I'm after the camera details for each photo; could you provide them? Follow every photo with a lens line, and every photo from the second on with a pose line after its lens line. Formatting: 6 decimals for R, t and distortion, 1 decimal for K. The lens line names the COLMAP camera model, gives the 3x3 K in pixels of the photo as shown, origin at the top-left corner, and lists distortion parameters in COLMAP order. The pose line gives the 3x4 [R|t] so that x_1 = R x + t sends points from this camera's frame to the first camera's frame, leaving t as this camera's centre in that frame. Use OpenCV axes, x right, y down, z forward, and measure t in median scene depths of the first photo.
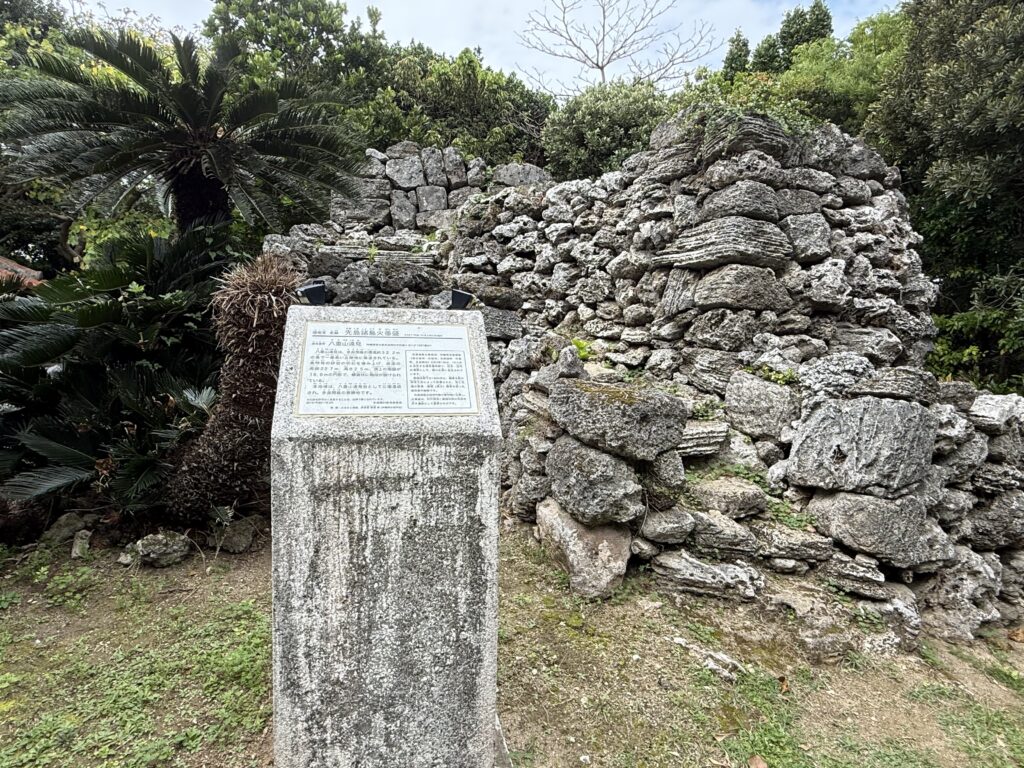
lens RADIAL K [[591.9, 0, 505.5], [0, 591.9, 378.7], [0, 0, 1]] dist [0.002142, -0.000827]
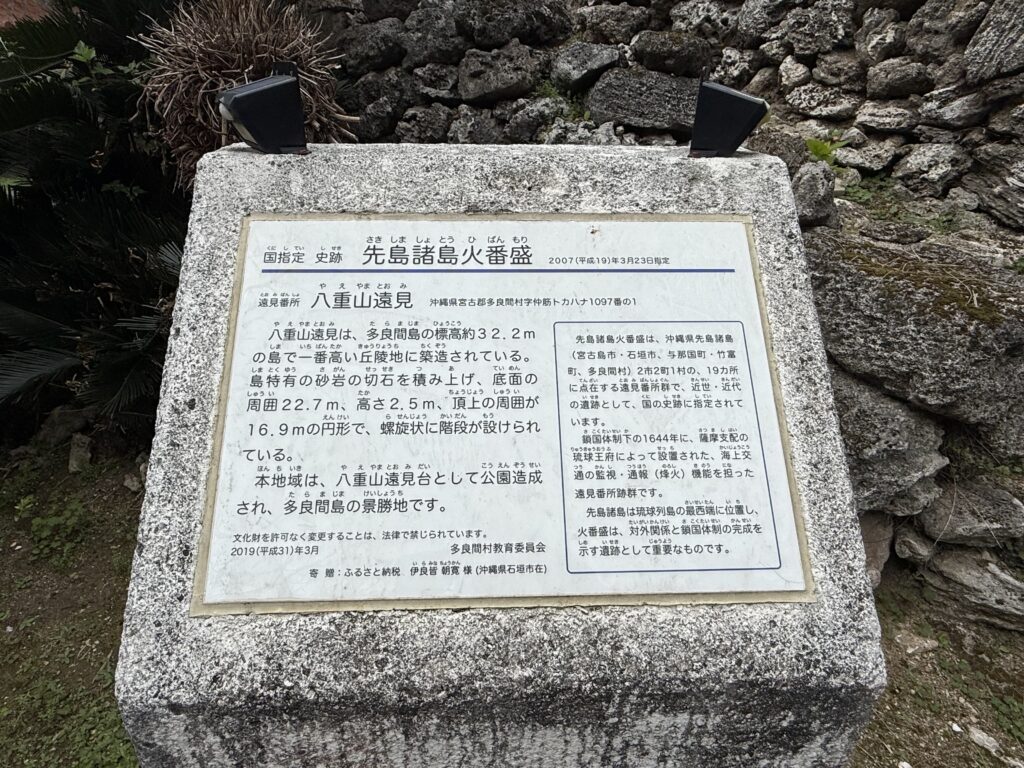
lens RADIAL K [[591.9, 0, 491.6], [0, 591.9, 381.4], [0, 0, 1]] dist [0.002142, -0.000827]
pose [[0.983465, 0.073350, -0.165576, -0.079769], [-0.004373, 0.923653, 0.383206, -0.074266], [0.181043, -0.376145, 0.908701, 0.380696]]
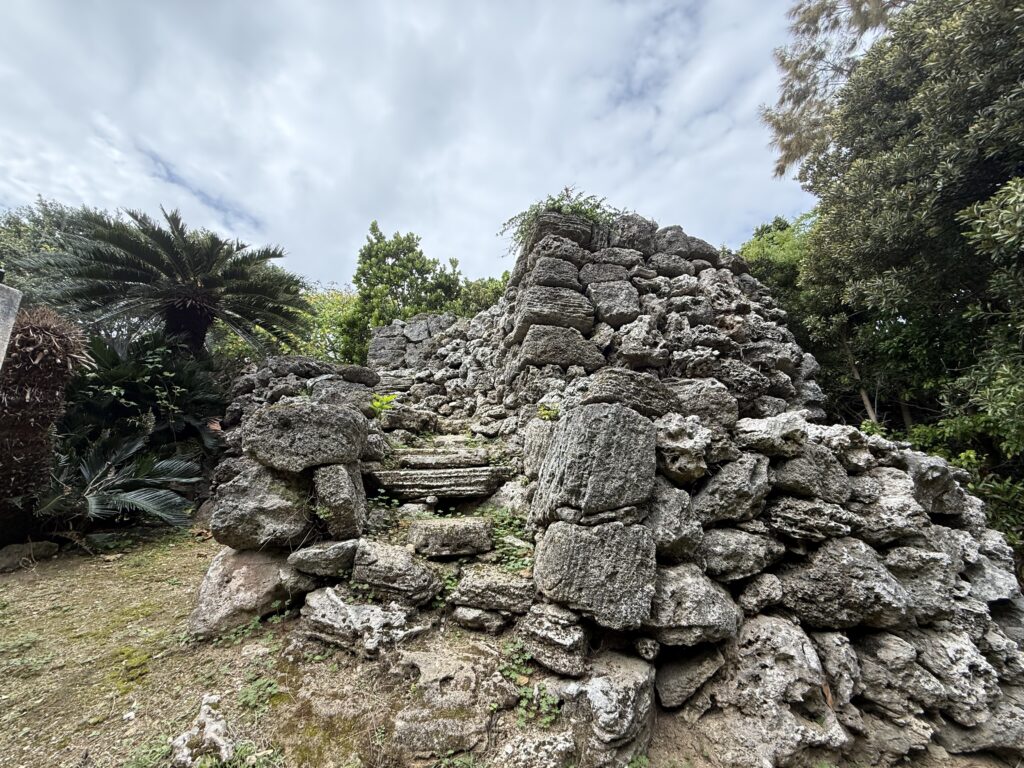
lens RADIAL K [[409.1, 0, 505.7], [0, 409.1, 384.4], [0, 0, 1]] dist [0.001530, -0.000465]
pose [[0.969313, -0.070639, -0.235463, 0.587002], [-0.003693, 0.953534, -0.301262, 0.161999], [0.245803, 0.292886, 0.924012, 0.369720]]
